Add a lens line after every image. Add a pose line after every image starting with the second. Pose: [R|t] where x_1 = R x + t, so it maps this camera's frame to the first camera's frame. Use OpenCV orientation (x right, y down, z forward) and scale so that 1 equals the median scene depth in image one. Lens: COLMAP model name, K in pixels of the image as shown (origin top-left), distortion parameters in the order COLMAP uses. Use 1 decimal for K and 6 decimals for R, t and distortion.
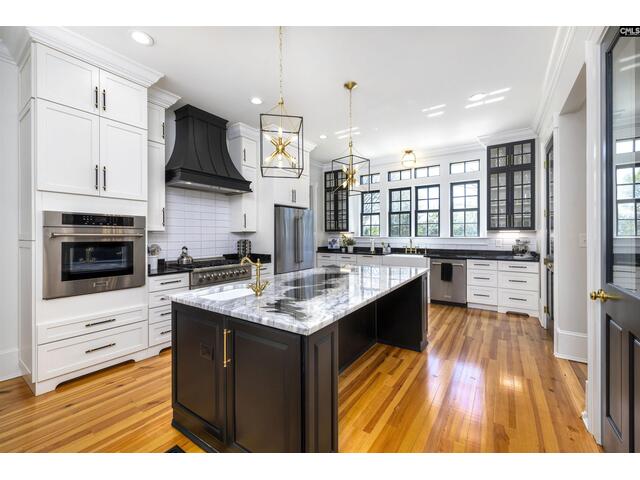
lens RADIAL K [[265.9, 0, 320.8], [0, 265.9, 241.2], [0, 0, 1]] dist [-0.040388, -0.000077]
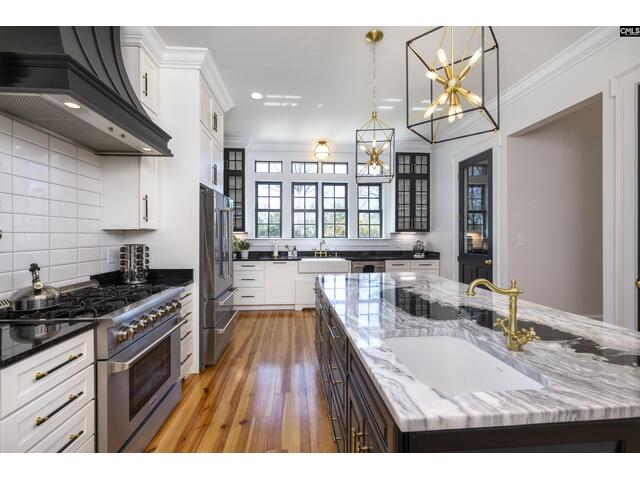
lens RADIAL K [[296.8, 0, 322.6], [0, 296.8, 239.8], [0, 0, 1]] dist [0.024064, 0.000181]
pose [[0.756237, -0.005904, 0.654272, -0.329491], [0.012462, 0.999908, -0.005381, -0.005923], [-0.654180, 0.012223, 0.756241, 0.250097]]
